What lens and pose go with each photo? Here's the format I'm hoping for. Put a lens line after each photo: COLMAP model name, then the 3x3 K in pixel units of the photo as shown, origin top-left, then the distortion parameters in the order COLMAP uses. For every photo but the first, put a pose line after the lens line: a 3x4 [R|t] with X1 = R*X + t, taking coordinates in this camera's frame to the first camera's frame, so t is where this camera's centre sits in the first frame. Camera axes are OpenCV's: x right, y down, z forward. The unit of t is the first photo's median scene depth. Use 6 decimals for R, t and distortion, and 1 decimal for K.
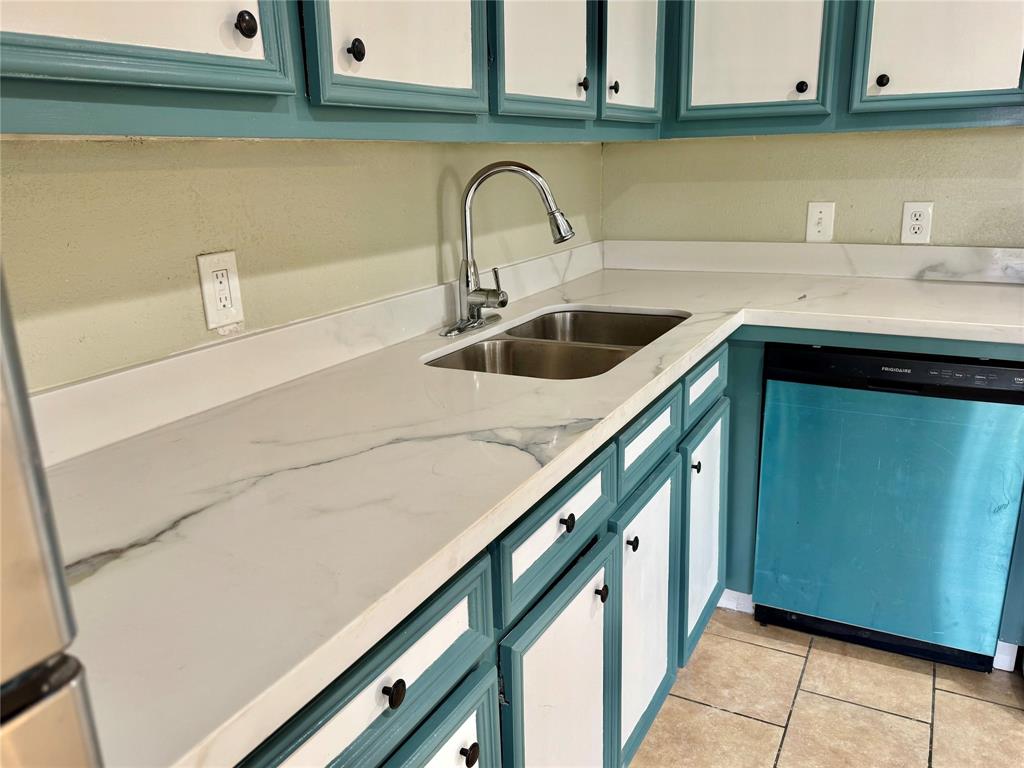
lens RADIAL K [[789.3, 0, 512.3], [0, 789.3, 389.5], [0, 0, 1]] dist [0.039110, -0.038900]
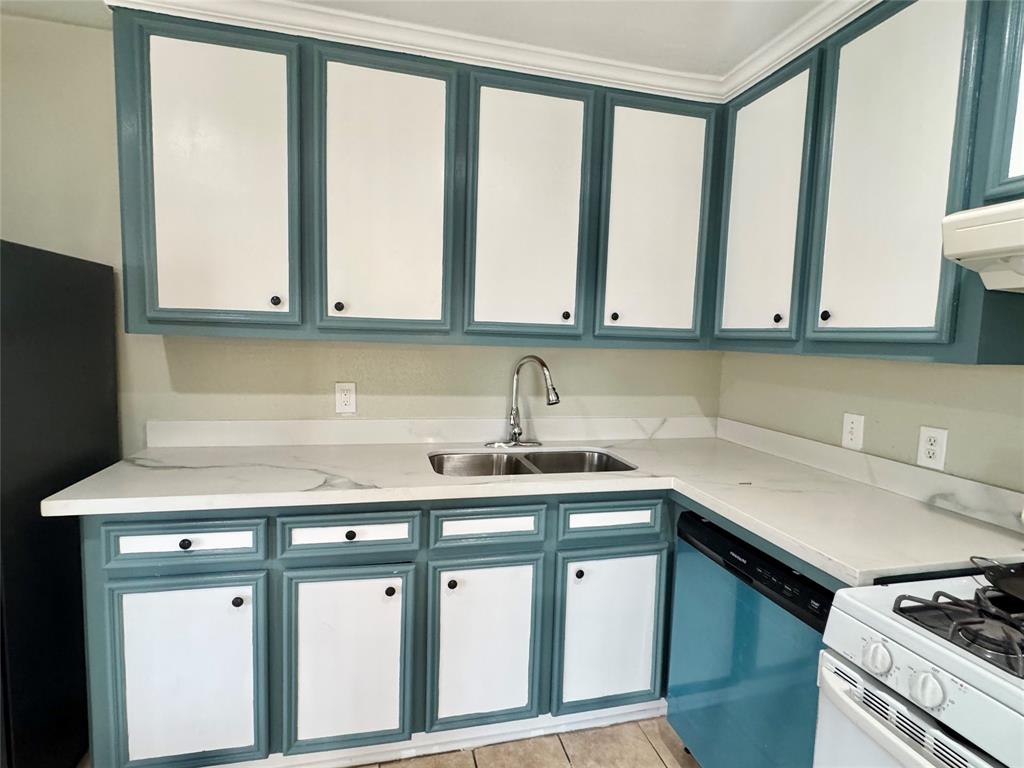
lens RADIAL K [[513.8, 0, 508.6], [0, 513.8, 387.1], [0, 0, 1]] dist [-0.000668, 0.000359]
pose [[0.667351, 0.123334, -0.734460, 0.668590], [-0.259389, 0.962934, -0.073988, -0.104019], [0.698112, 0.239887, 0.674607, 0.181141]]
